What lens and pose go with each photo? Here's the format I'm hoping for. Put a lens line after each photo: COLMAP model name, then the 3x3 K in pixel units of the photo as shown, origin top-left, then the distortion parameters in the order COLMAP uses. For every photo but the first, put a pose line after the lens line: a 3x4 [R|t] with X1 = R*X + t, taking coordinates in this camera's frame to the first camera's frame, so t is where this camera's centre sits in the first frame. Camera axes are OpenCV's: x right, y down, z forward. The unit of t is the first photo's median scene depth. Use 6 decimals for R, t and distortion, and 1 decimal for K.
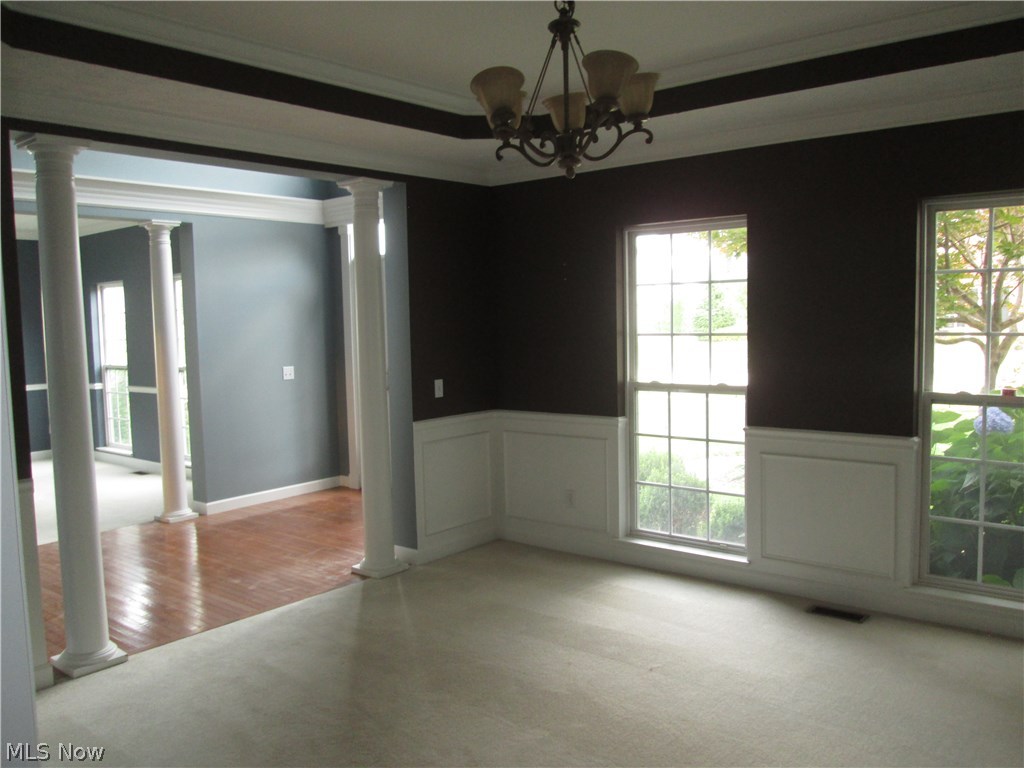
lens RADIAL K [[862.1, 0, 512.0], [0, 862.1, 384.0], [0, 0, 1]] dist [-0.039069, 0.002116]
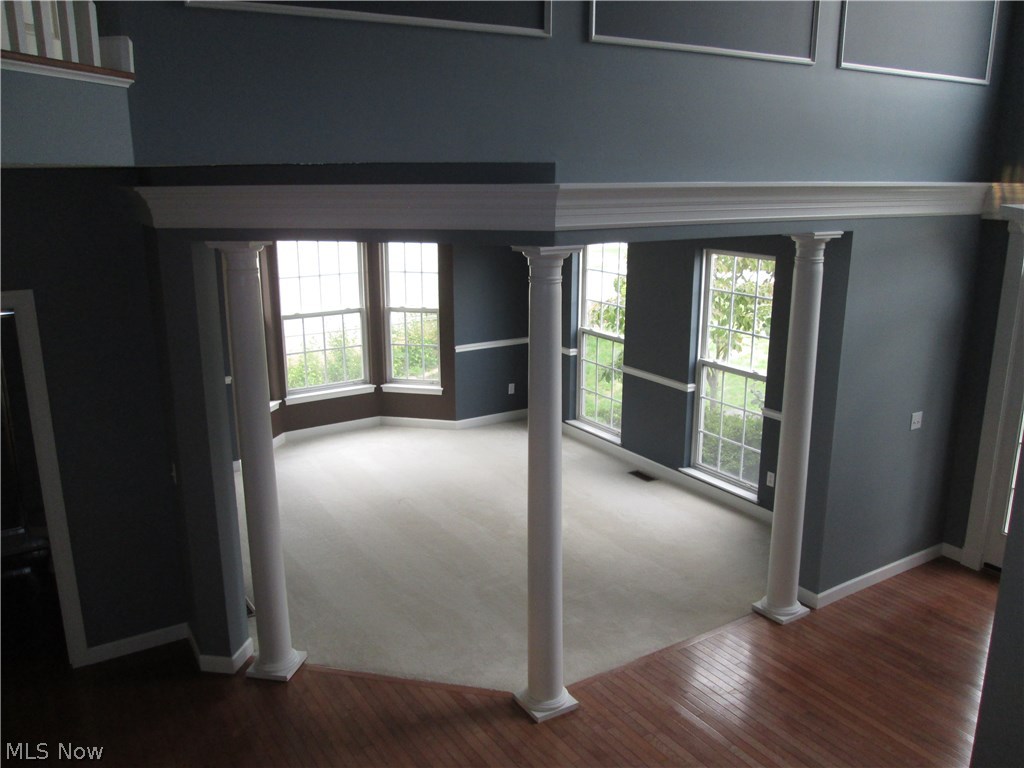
lens RADIAL K [[862.1, 0, 512.0], [0, 862.1, 384.0], [0, 0, 1]] dist [-0.039069, 0.002116]
pose [[0.955059, 0.100260, -0.278945, -0.315092], [-0.048837, 0.981423, 0.185537, -0.132317], [0.292365, -0.163576, 0.942213, 0.163327]]
